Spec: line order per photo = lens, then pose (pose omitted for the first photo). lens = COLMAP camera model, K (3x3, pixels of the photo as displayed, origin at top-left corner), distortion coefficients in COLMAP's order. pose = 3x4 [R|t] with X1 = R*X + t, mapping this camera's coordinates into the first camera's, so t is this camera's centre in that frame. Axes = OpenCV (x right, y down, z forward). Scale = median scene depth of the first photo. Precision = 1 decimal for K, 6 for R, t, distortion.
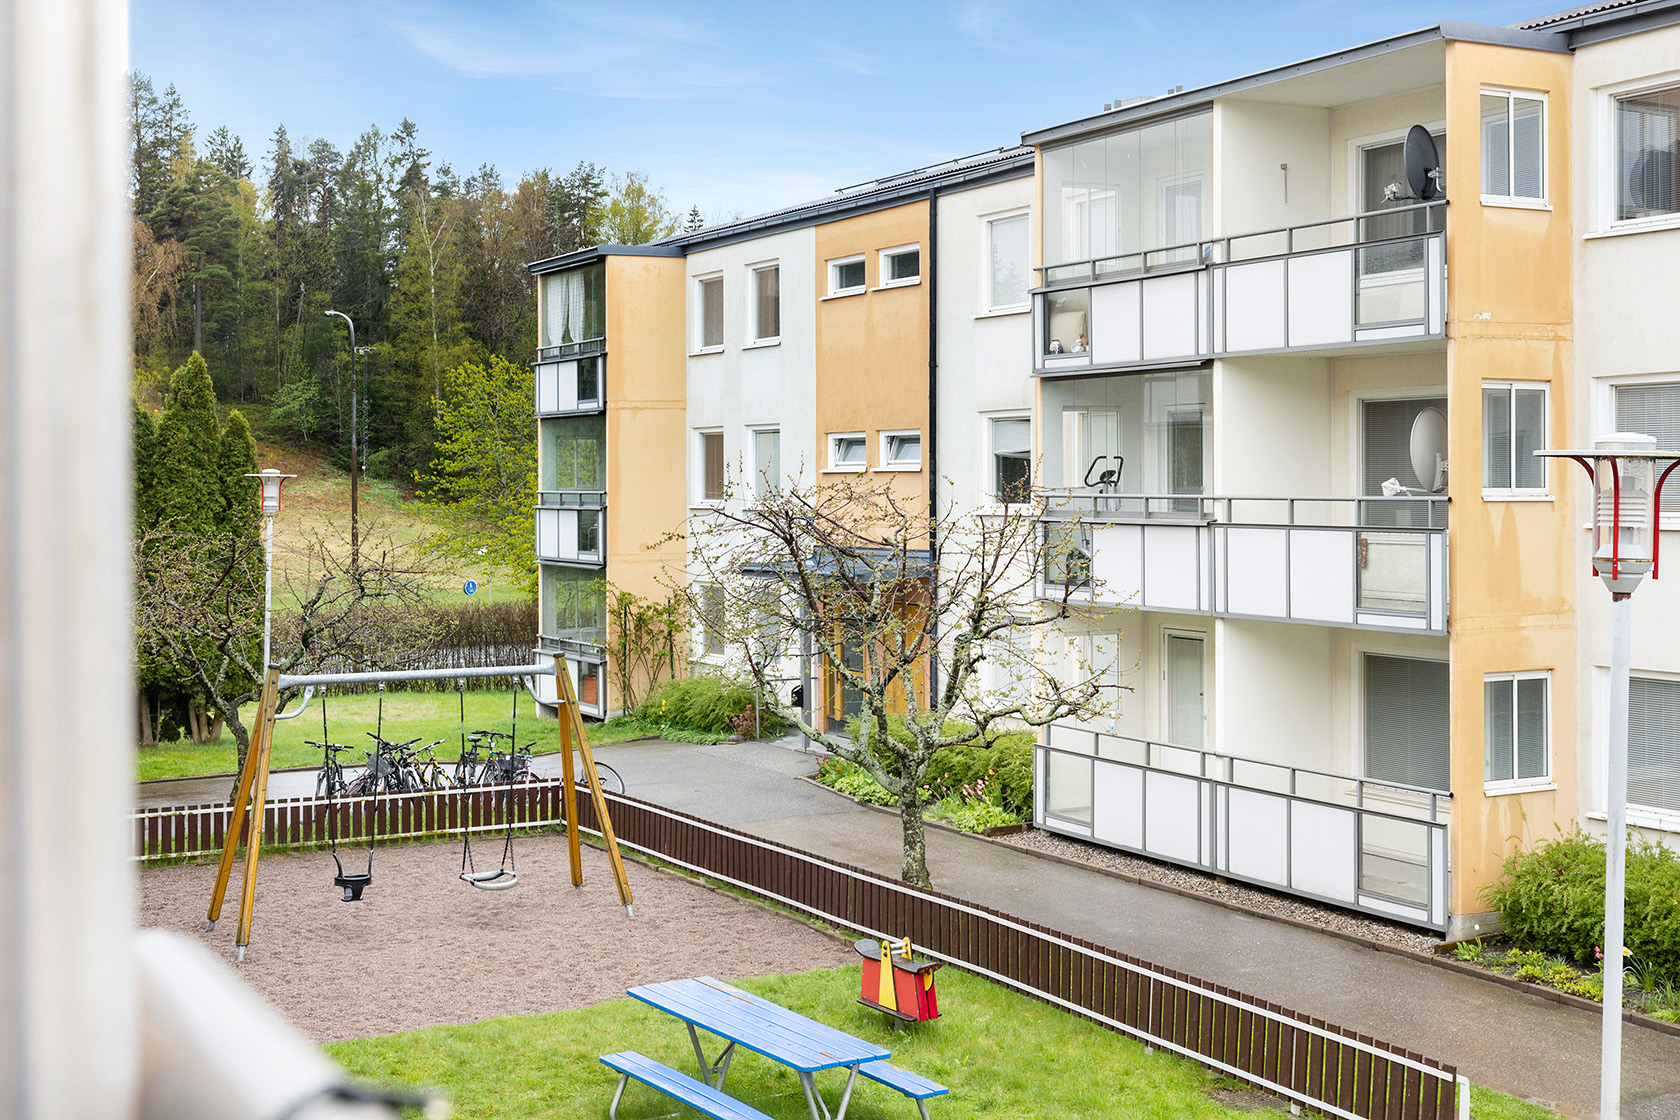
lens RADIAL K [[2064.1, 0, 842.1], [0, 2064.1, 505.2], [0, 0, 1]] dist [-0.041593, 0.000000]
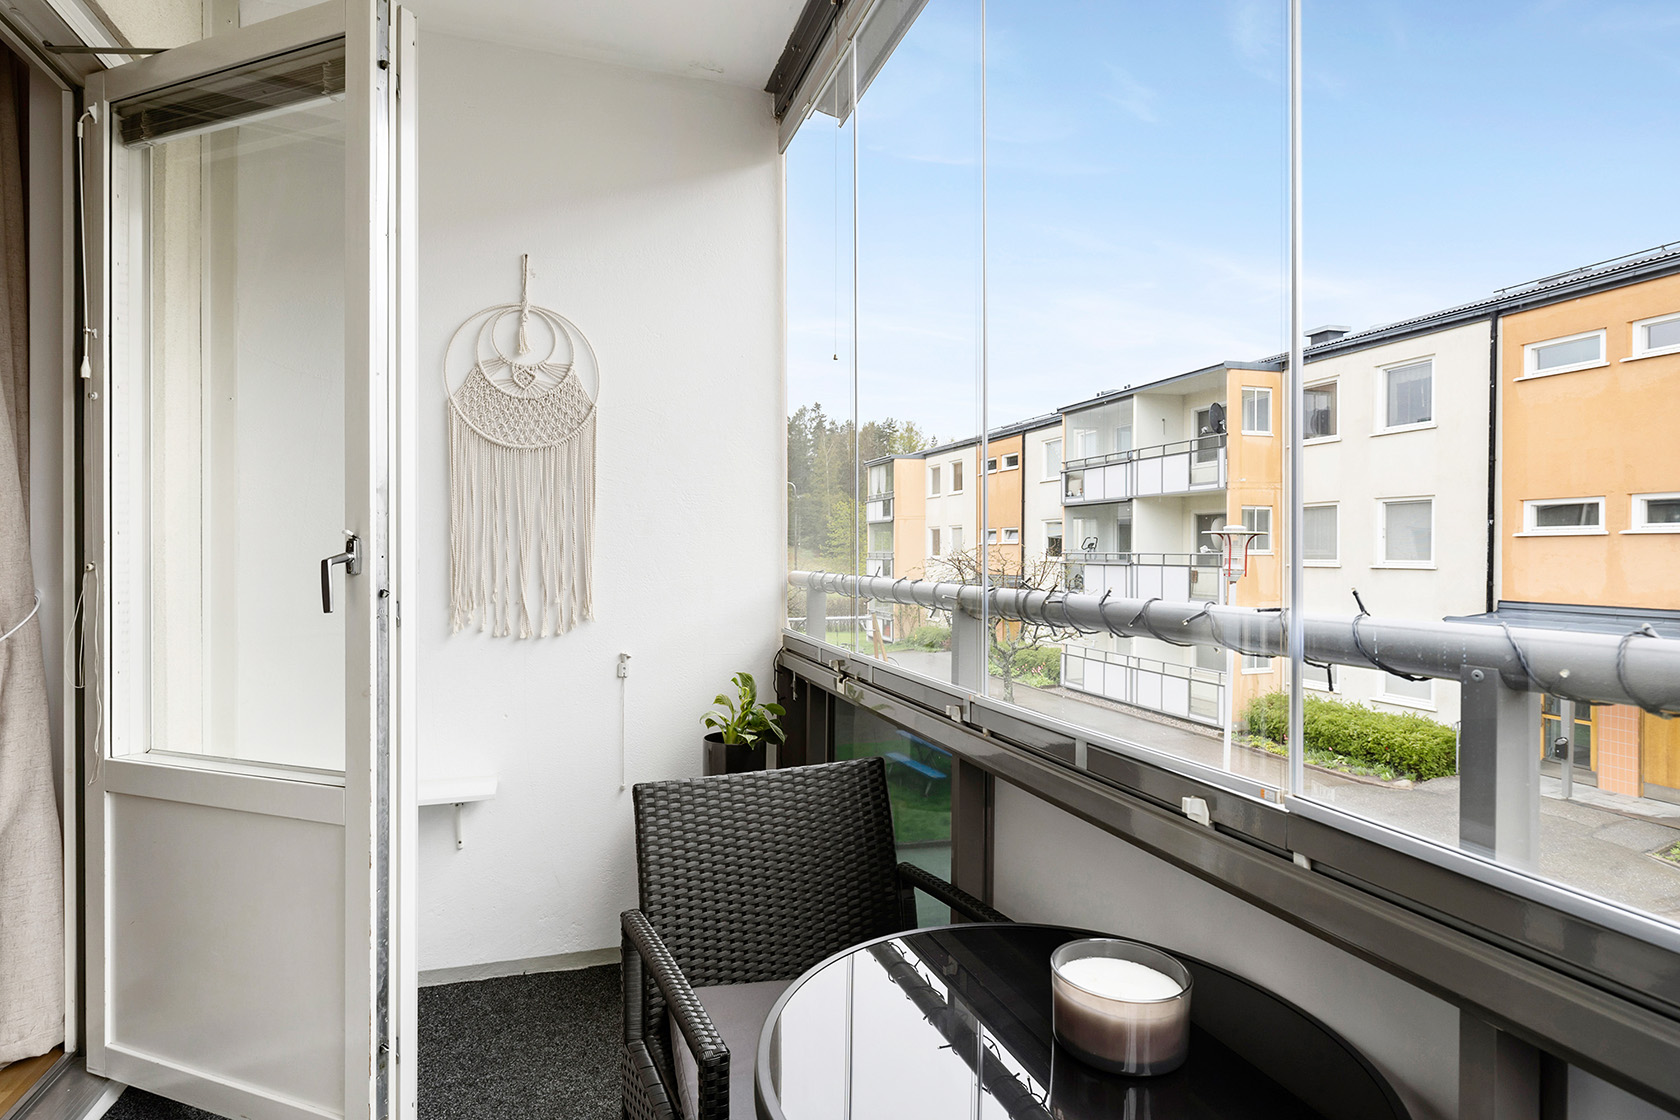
lens RADIAL K [[890.2, 0, 839.3], [0, 890.2, 554.8], [0, 0, 1]] dist [0.001078, 0.002993]
pose [[0.983216, 0.002904, -0.182422, 0.025904], [-0.004289, 0.999965, -0.007201, 0.006309], [0.182395, 0.007862, 0.983194, -0.112202]]
